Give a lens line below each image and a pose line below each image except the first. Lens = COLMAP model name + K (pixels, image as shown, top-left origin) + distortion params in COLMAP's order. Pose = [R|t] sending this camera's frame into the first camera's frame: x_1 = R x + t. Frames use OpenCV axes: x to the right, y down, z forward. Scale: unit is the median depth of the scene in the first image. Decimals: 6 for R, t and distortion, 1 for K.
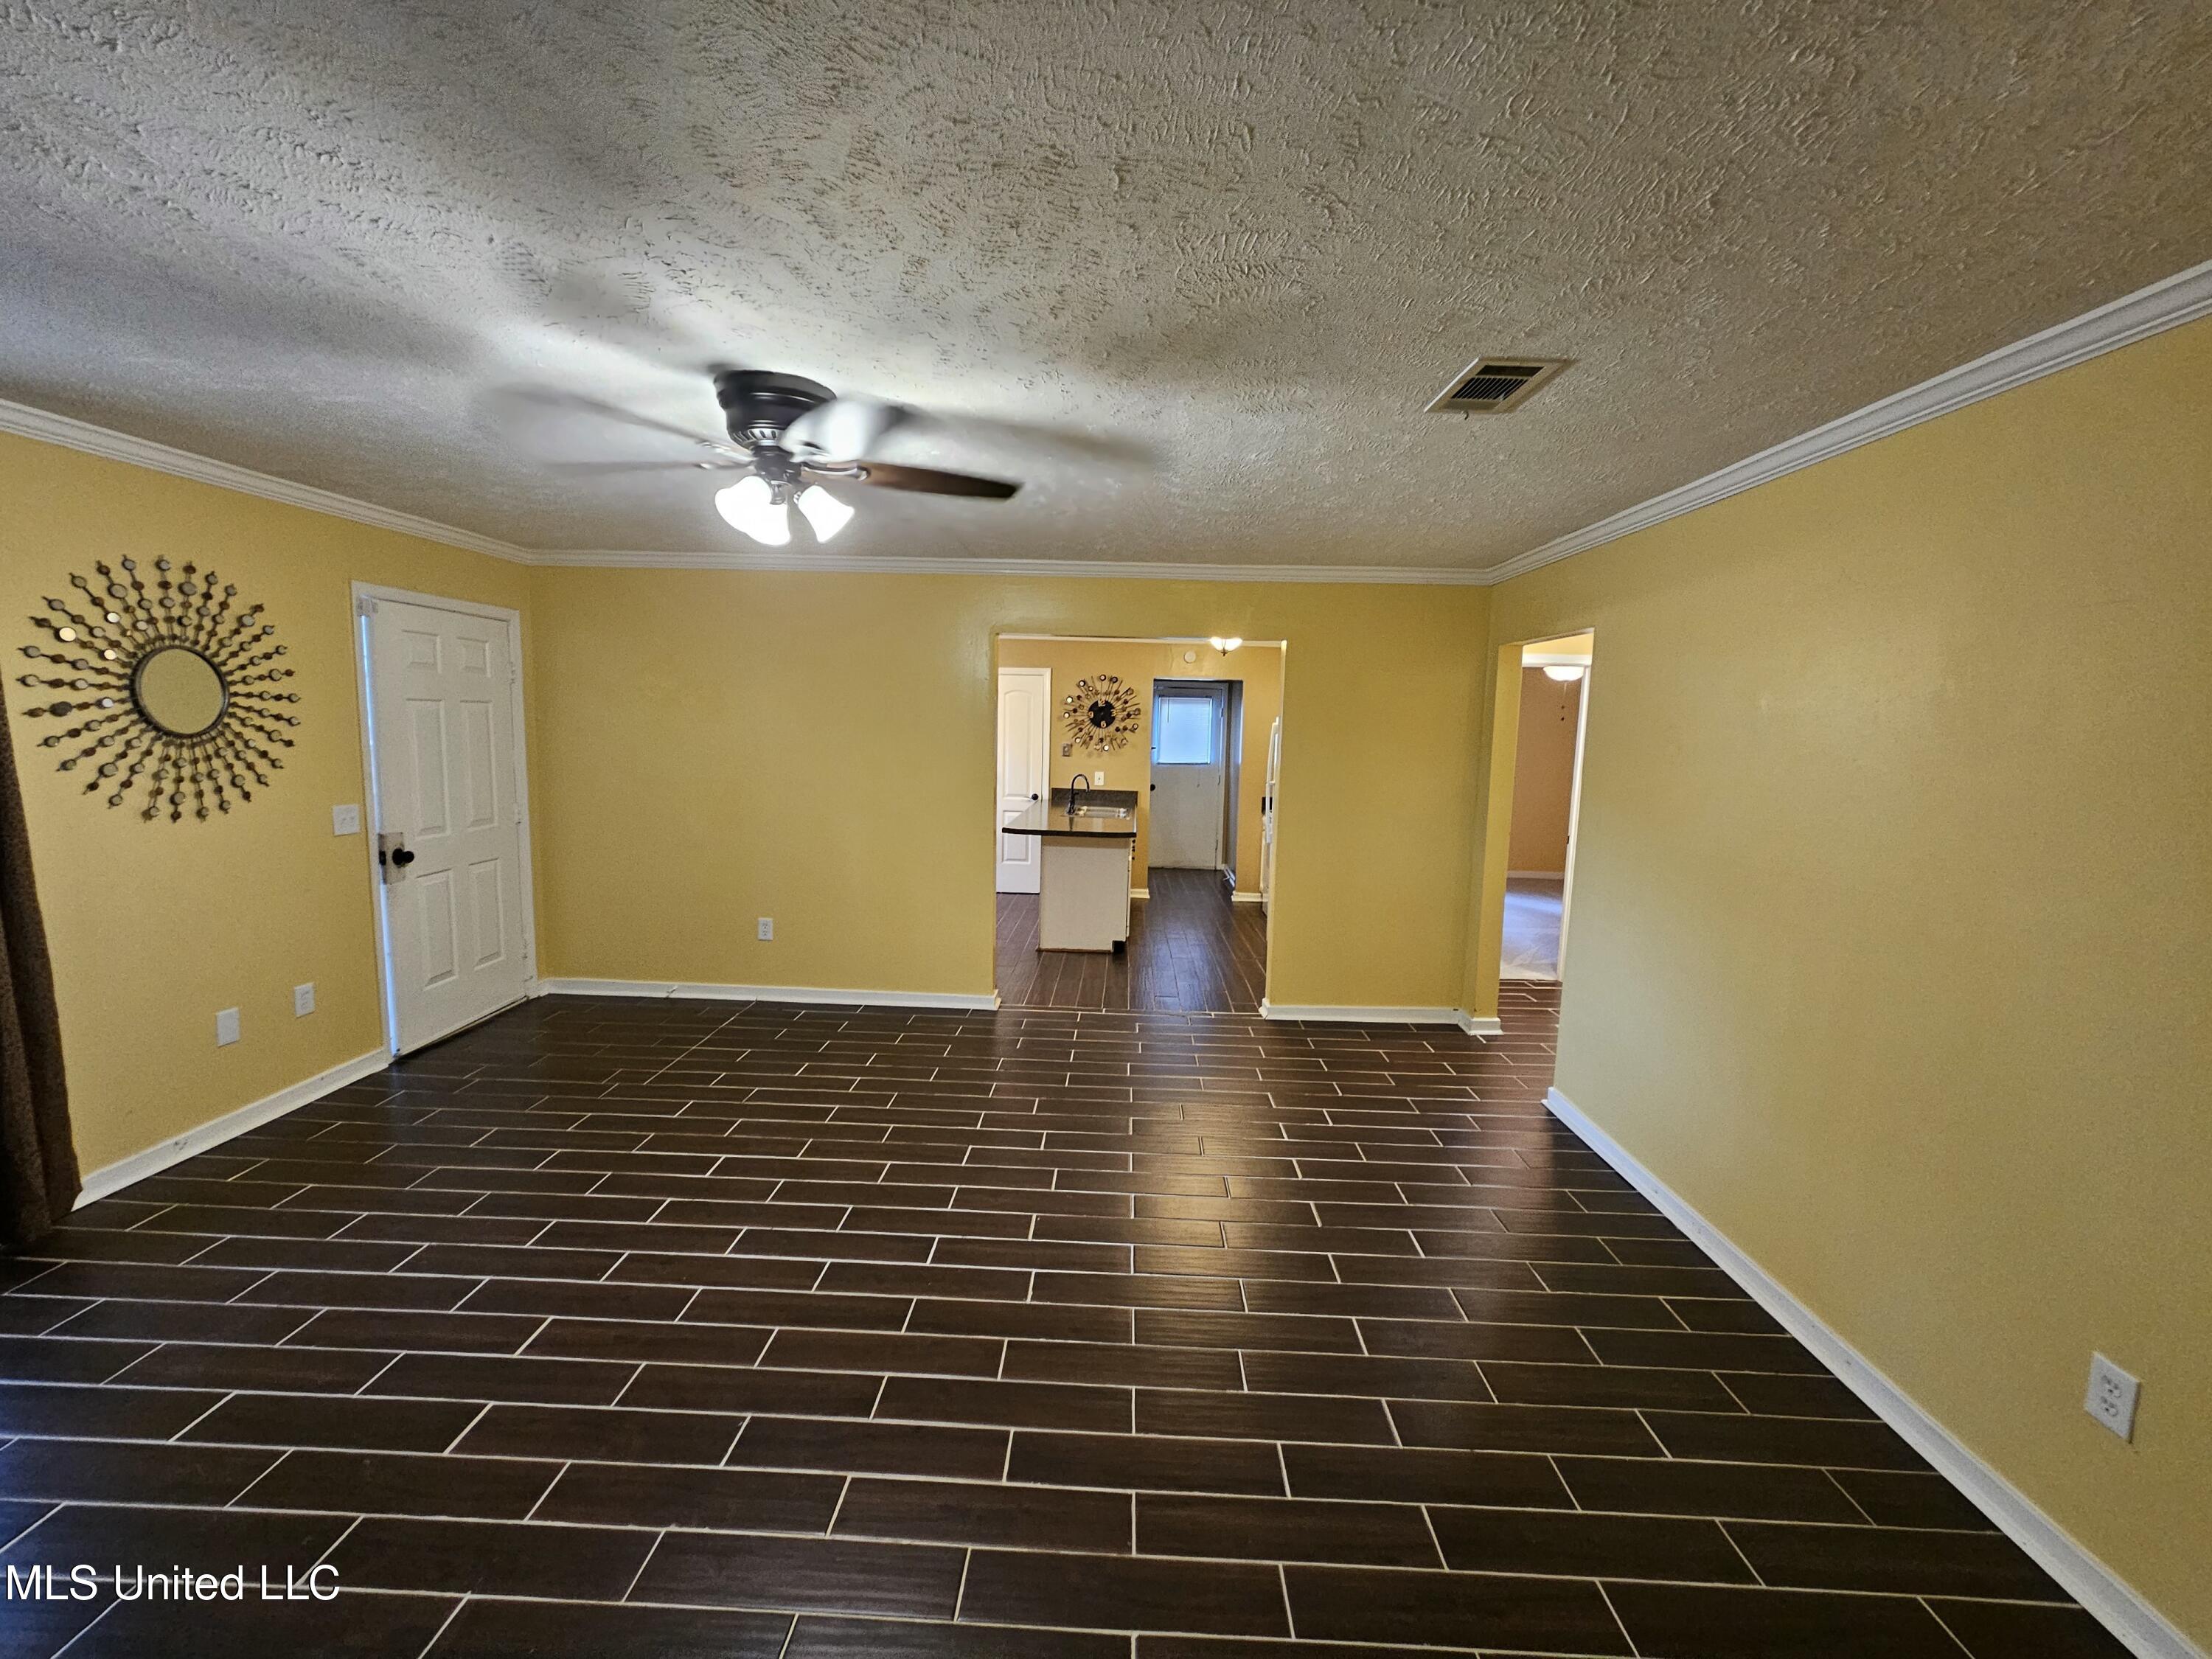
lens RADIAL K [[919.5, 0, 1106.0], [0, 919.5, 829.5], [0, 0, 1]] dist [0.017129, -0.000130]
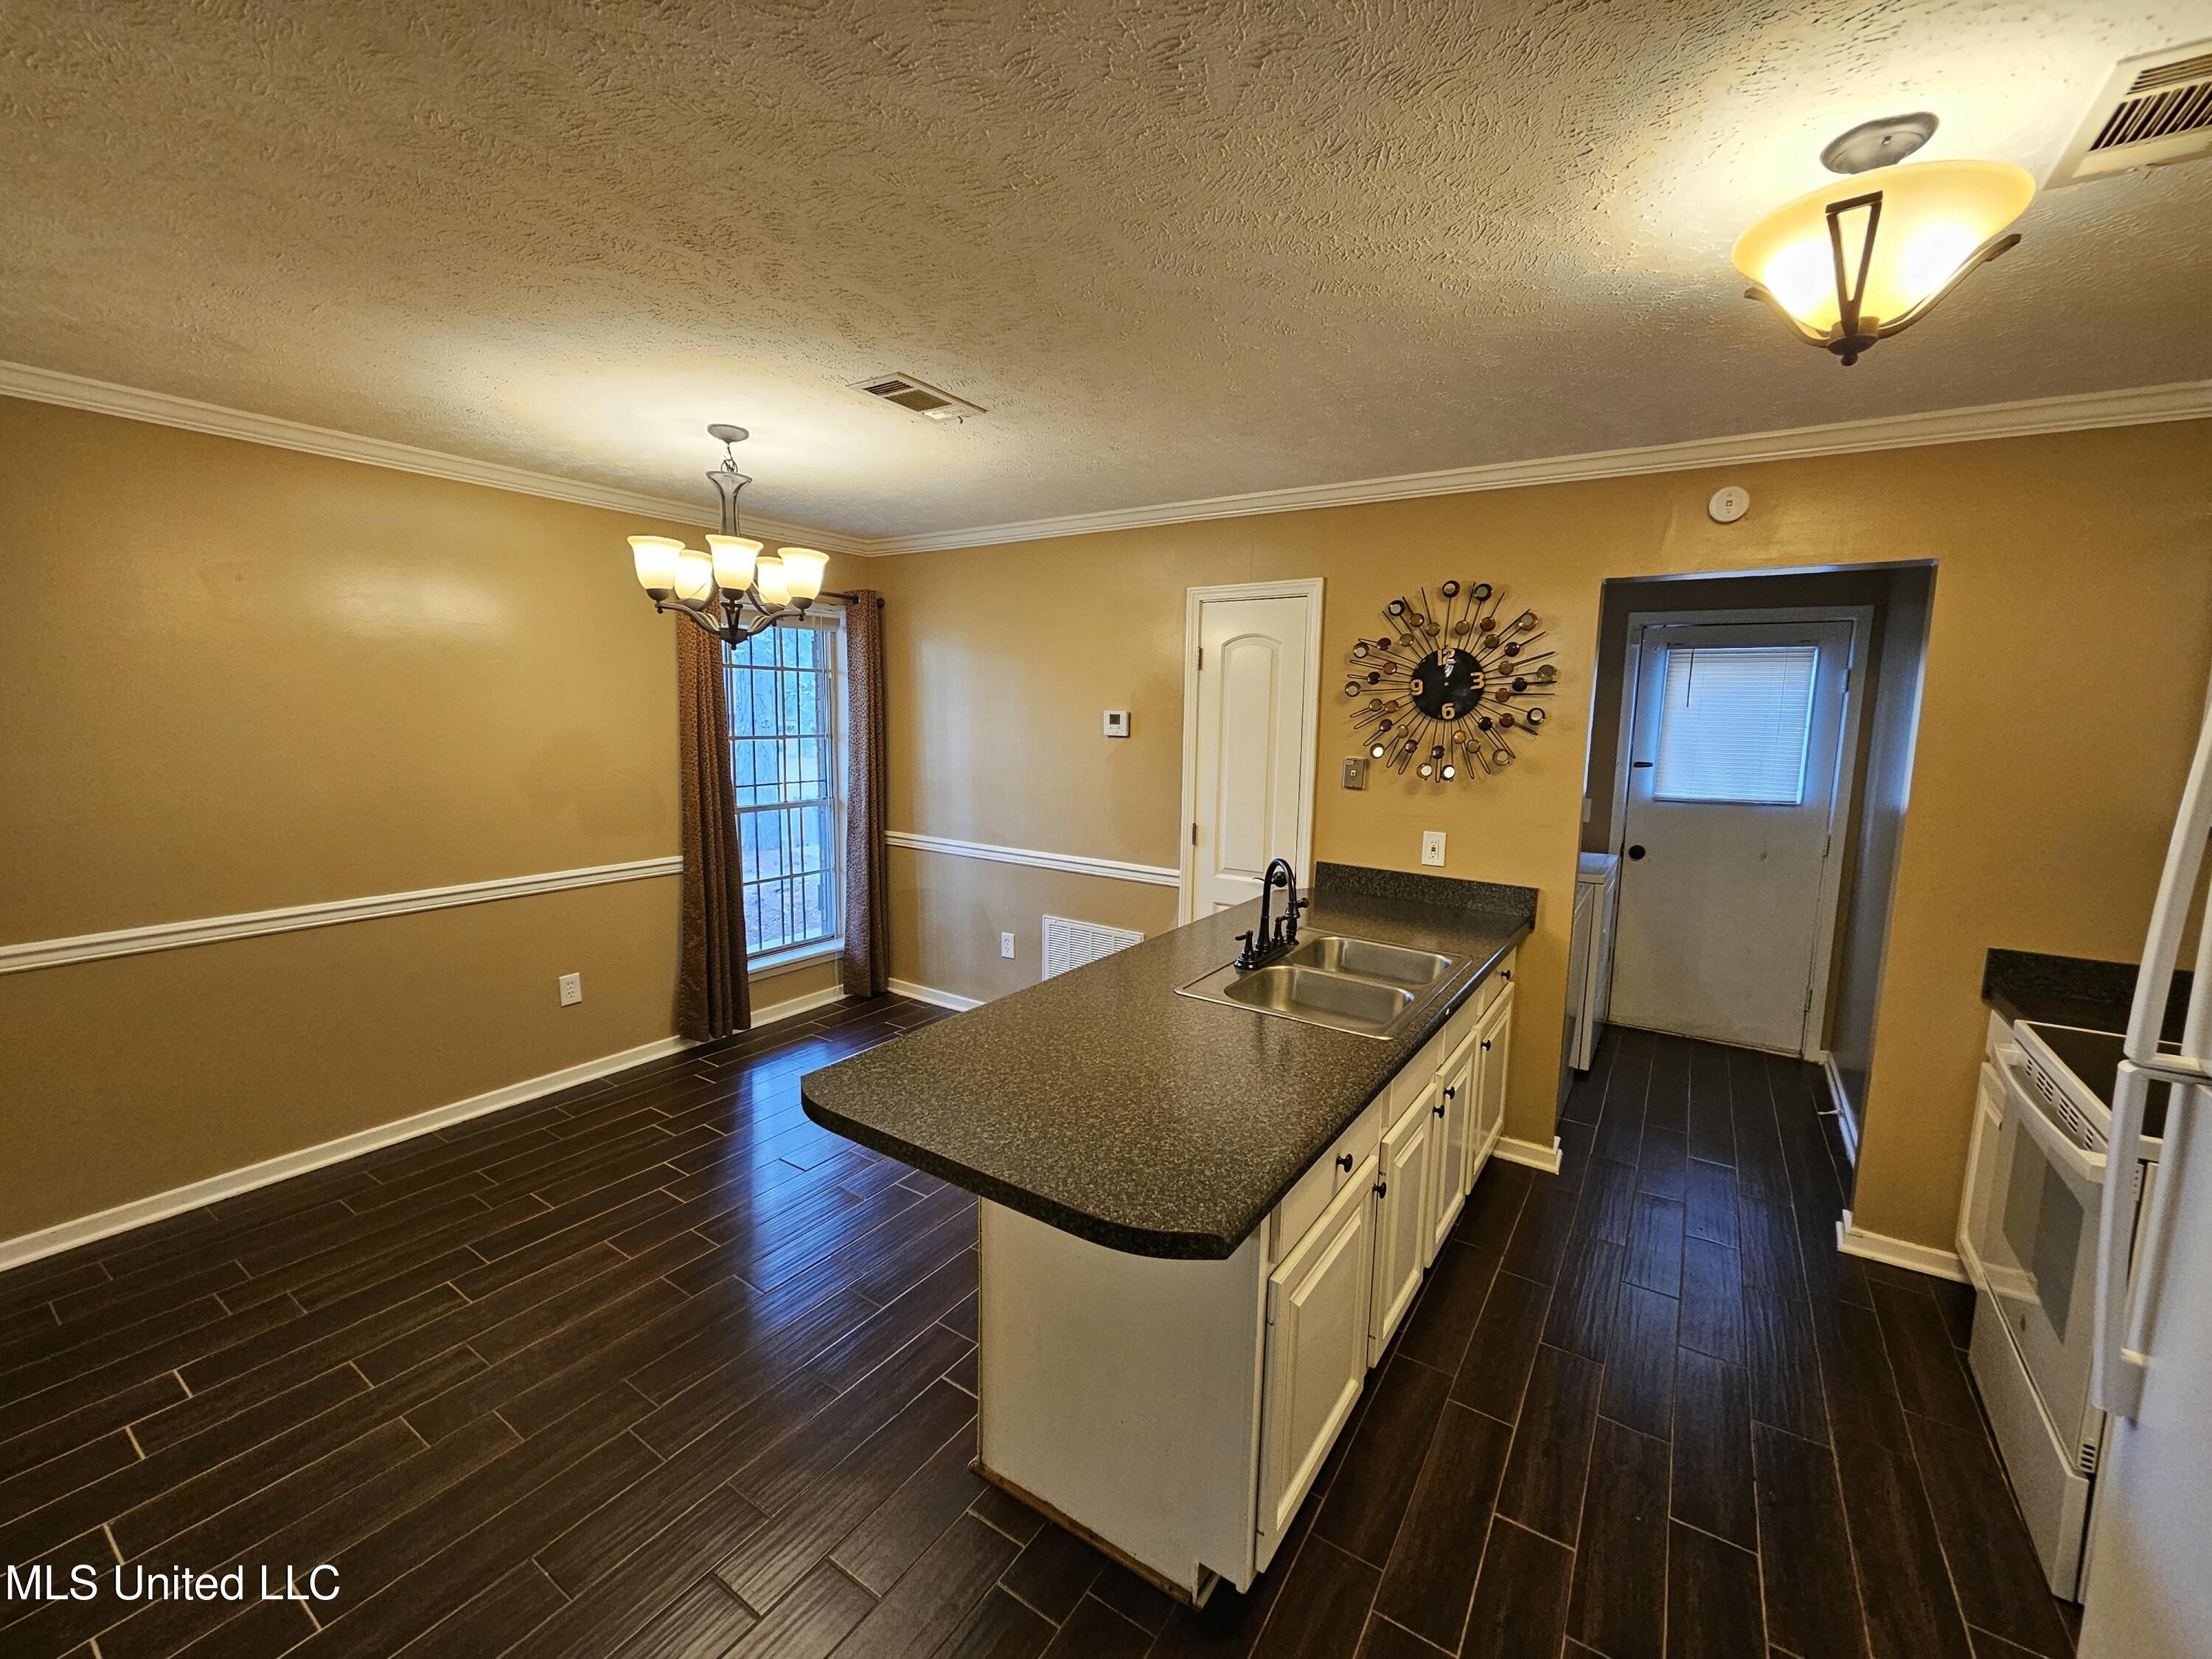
lens RADIAL K [[919.5, 0, 1106.0], [0, 919.5, 829.5], [0, 0, 1]] dist [0.017129, -0.000130]
pose [[0.853879, 0.060467, -0.516947, 0.078198], [-0.057424, 0.998110, 0.021897, -0.065275], [0.517294, 0.010988, 0.855737, 0.596585]]
